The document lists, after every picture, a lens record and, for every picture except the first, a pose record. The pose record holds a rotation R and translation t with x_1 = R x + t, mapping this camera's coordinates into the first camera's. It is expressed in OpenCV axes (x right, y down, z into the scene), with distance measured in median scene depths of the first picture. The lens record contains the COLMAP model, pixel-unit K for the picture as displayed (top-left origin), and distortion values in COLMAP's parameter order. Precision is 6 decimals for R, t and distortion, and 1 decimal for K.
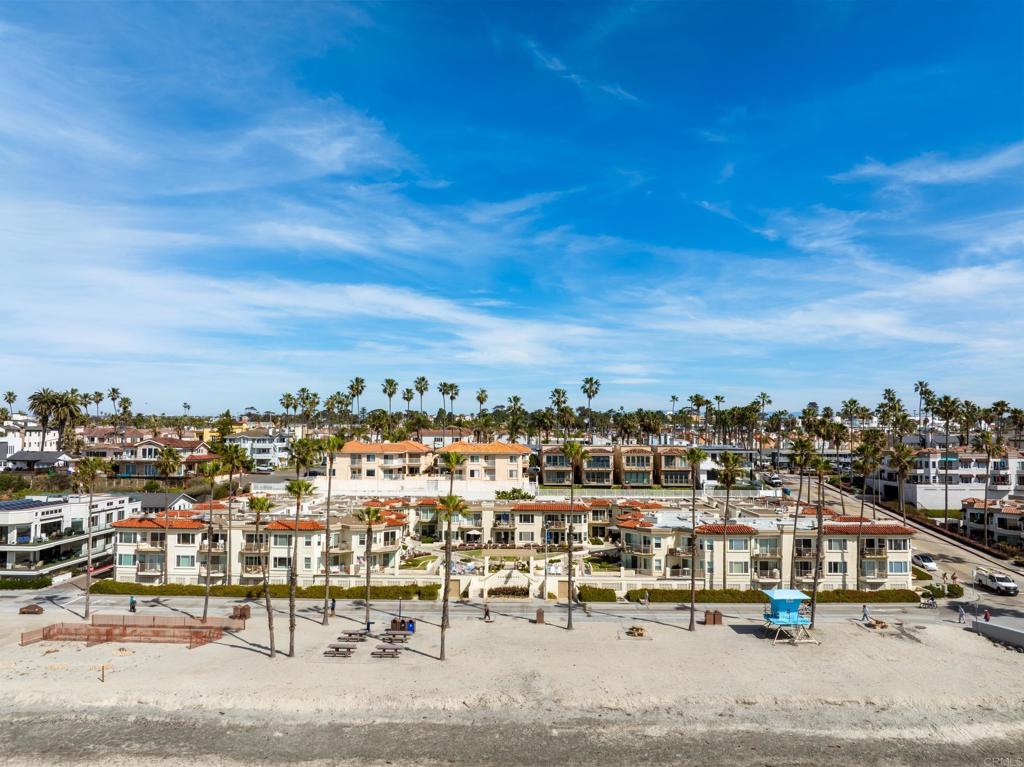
lens RADIAL K [[722.7, 0, 512.0], [0, 722.7, 383.5], [0, 0, 1]] dist [-0.032894, 0.000846]
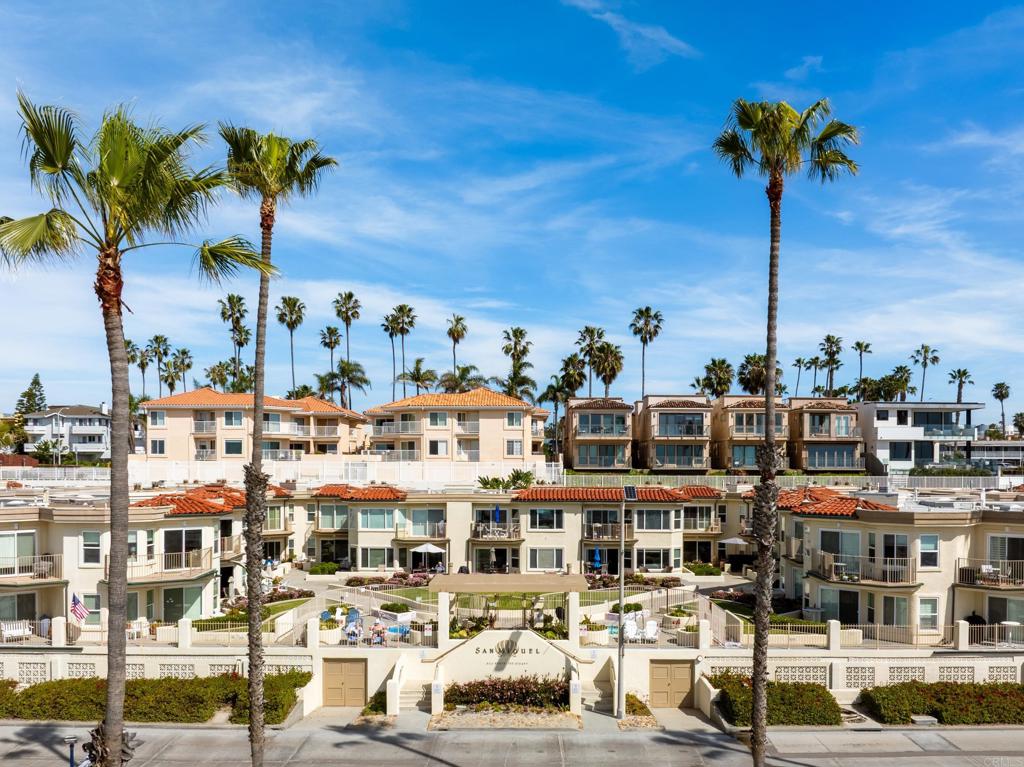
lens RADIAL K [[904.6, 0, 520.1], [0, 904.6, 473.6], [0, 0, 1]] dist [-0.035939, -0.004988]
pose [[0.999914, -0.003500, 0.012674, -0.003063], [0.002547, 0.997223, 0.074429, 0.118294], [-0.012899, -0.074391, 0.997146, 0.448324]]
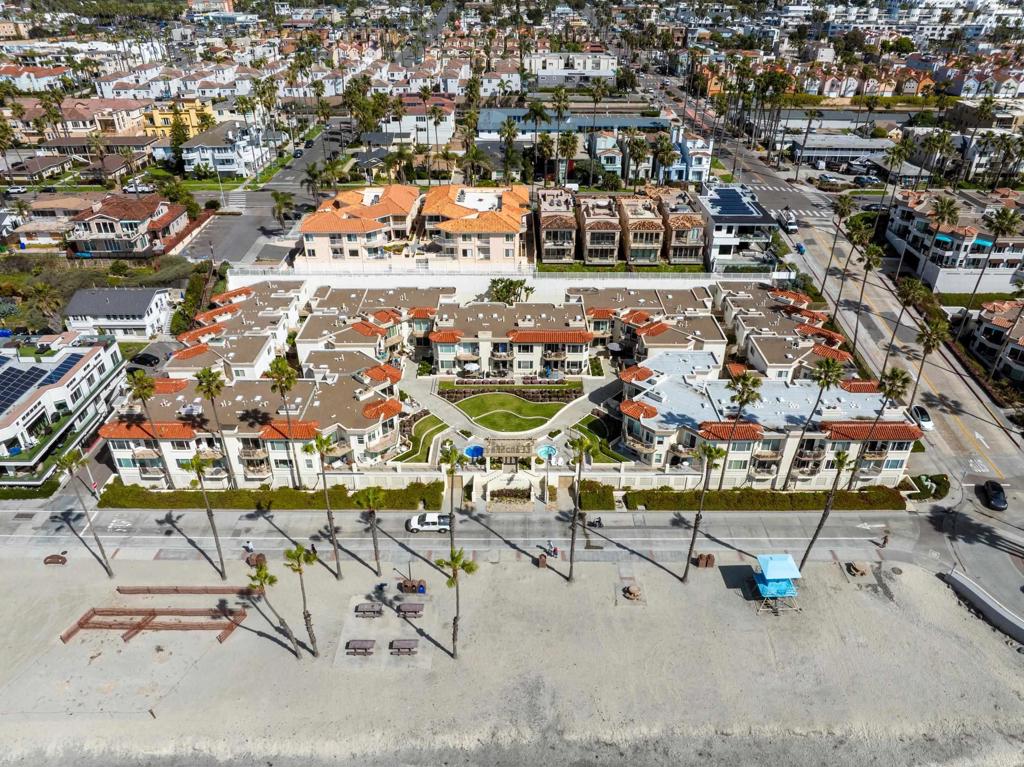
lens RADIAL K [[722.7, 0, 512.0], [0, 722.7, 383.5], [0, 0, 1]] dist [-0.032894, 0.000846]
pose [[0.999856, -0.012549, 0.011410, -0.009500], [0.003746, 0.819508, 0.573056, -0.326369], [-0.016542, -0.572931, 0.819437, 0.186826]]
